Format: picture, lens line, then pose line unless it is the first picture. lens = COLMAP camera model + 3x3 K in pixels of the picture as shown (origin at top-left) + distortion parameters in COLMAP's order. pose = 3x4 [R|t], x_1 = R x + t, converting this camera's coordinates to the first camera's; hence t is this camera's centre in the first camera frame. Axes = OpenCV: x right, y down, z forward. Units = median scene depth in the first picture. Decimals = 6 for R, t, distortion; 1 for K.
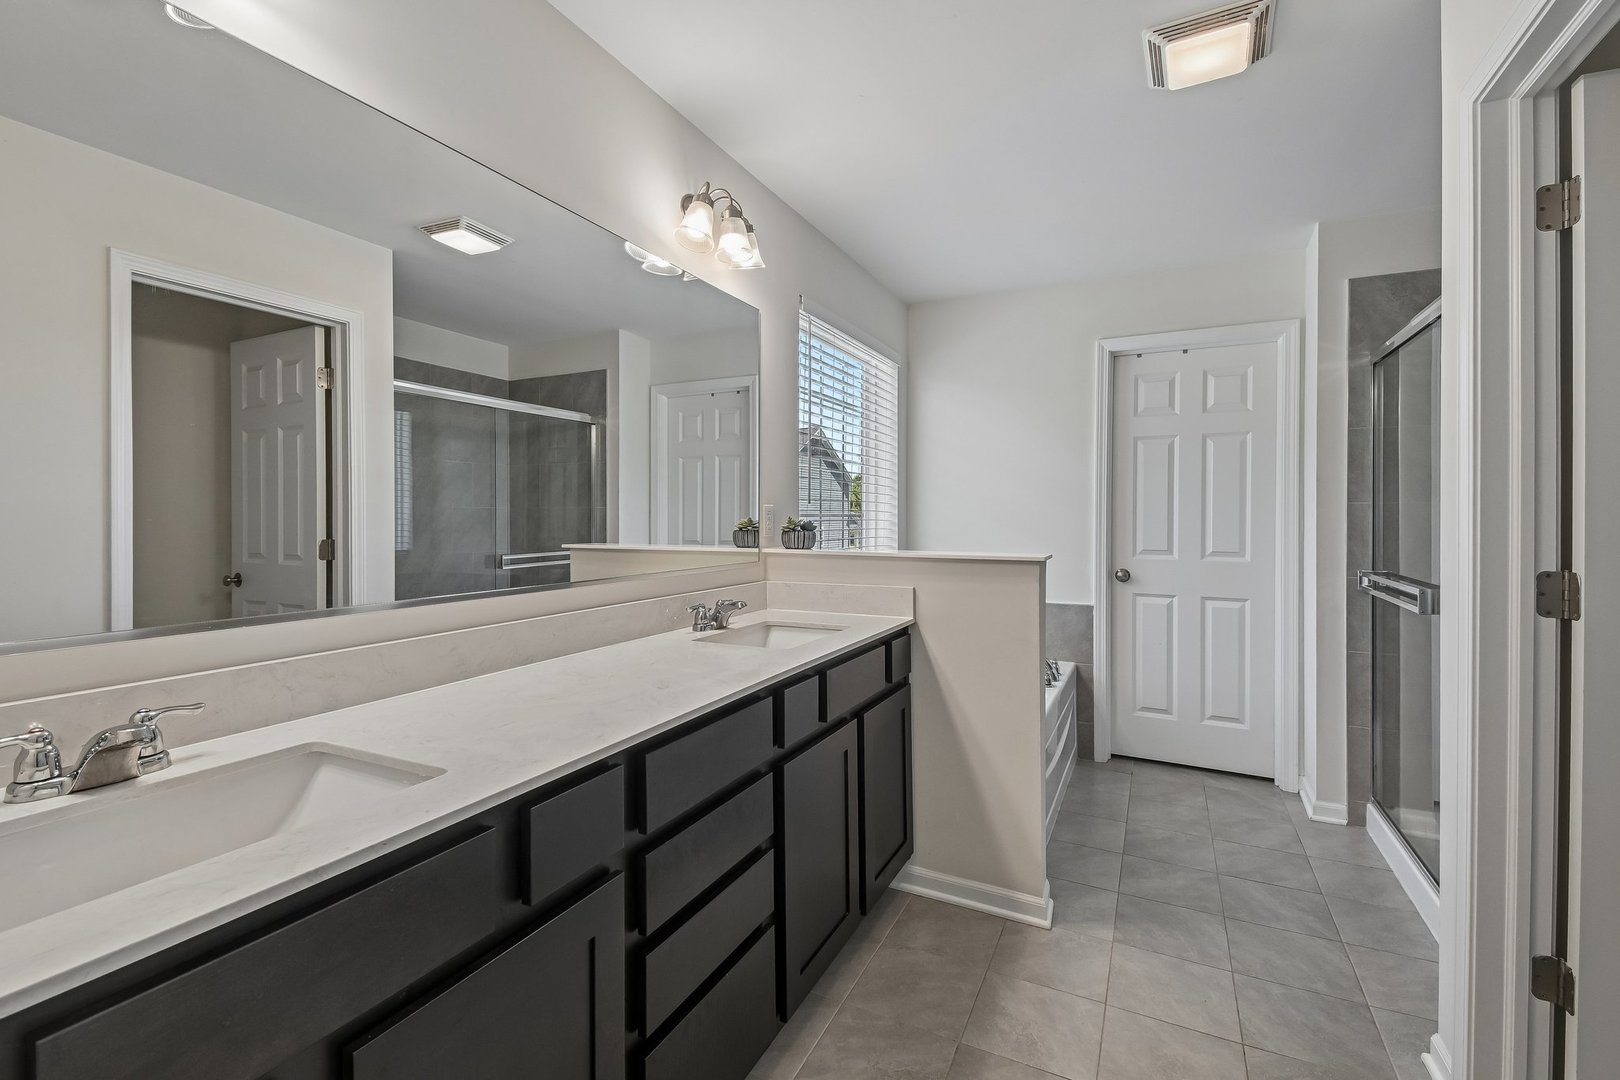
lens RADIAL K [[722.8, 0, 817.5], [0, 722.8, 511.4], [0, 0, 1]] dist [0.028400, 0.000196]
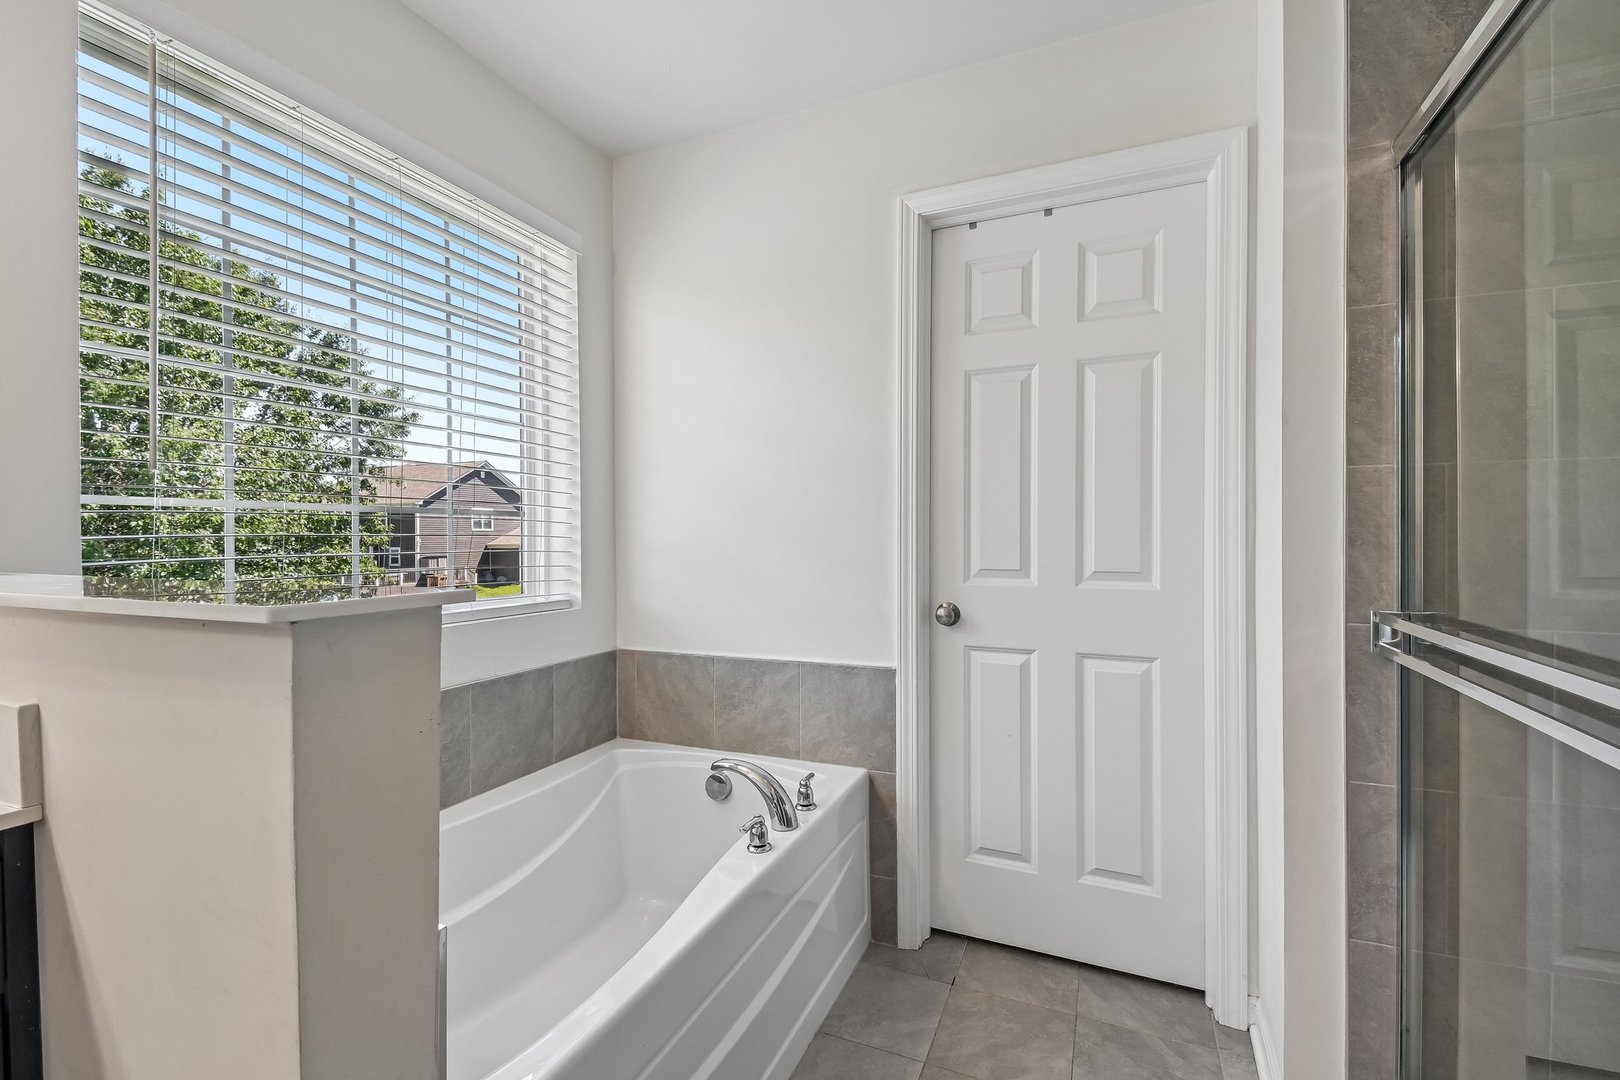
lens RADIAL K [[727.5, 0, 804.2], [0, 727.5, 531.6], [0, 0, 1]] dist [0.038754, -0.018720]
pose [[0.999056, -0.006194, 0.043006, 0.301249], [0.006134, 0.999980, 0.001528, 0.022994], [-0.043015, -0.001262, 0.999074, 0.460286]]
